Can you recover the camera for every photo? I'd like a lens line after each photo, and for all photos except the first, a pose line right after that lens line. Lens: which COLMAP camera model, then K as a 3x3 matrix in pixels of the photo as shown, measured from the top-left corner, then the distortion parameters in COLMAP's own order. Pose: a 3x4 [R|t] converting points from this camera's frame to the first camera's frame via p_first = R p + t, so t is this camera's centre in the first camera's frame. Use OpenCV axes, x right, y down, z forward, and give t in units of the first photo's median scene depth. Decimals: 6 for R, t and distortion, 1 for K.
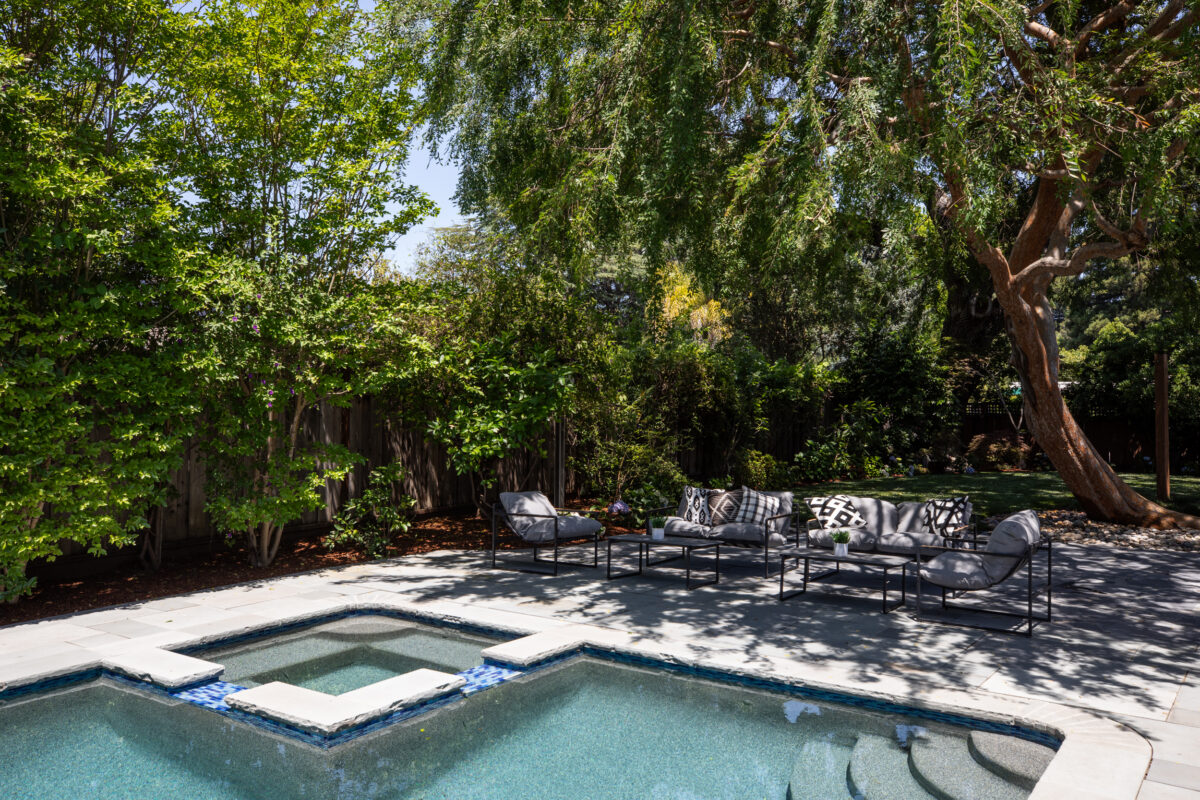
lens RADIAL K [[891.1, 0, 600.0], [0, 891.1, 400.0], [0, 0, 1]] dist [0.005636, 0.002348]
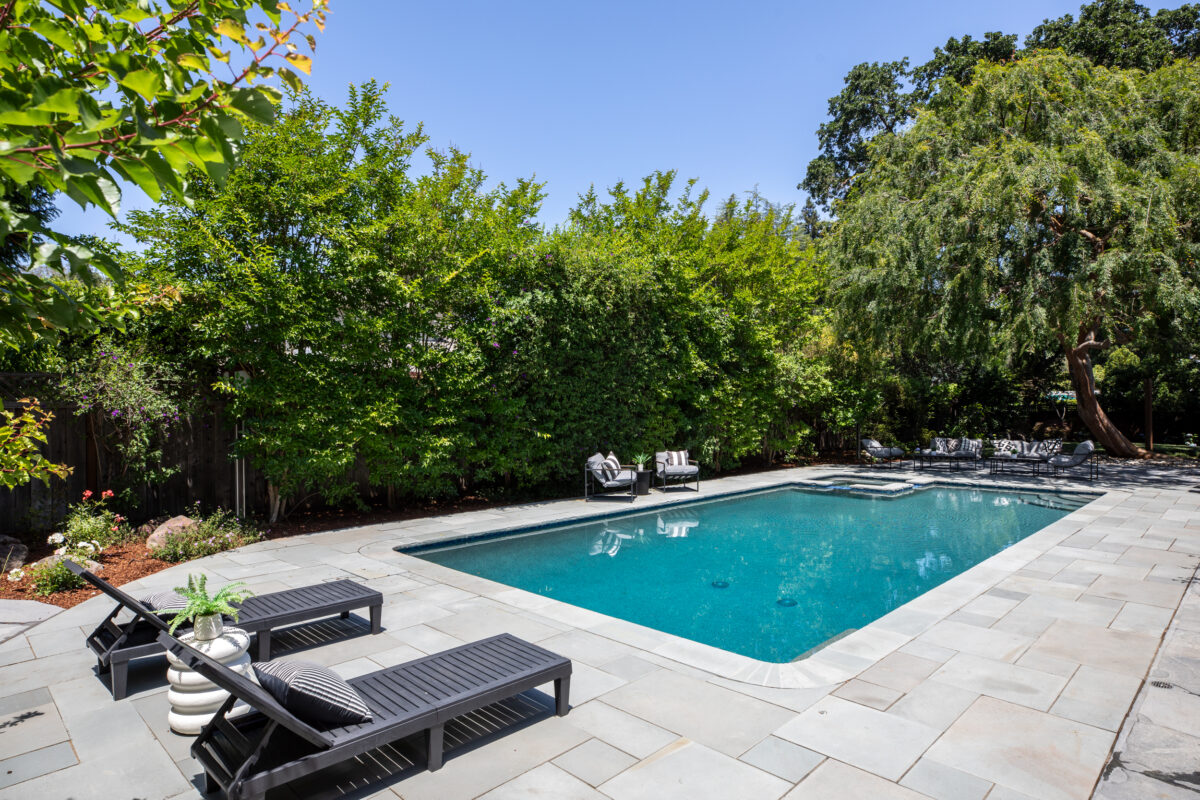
lens RADIAL K [[657.6, 0, 599.0], [0, 657.6, 419.8], [0, 0, 1]] dist [0.000162, -0.000093]
pose [[0.989039, -0.004677, -0.147579, -0.487834], [0.007640, 0.999780, 0.019521, 0.002385], [0.147455, -0.020435, 0.988858, -0.841427]]
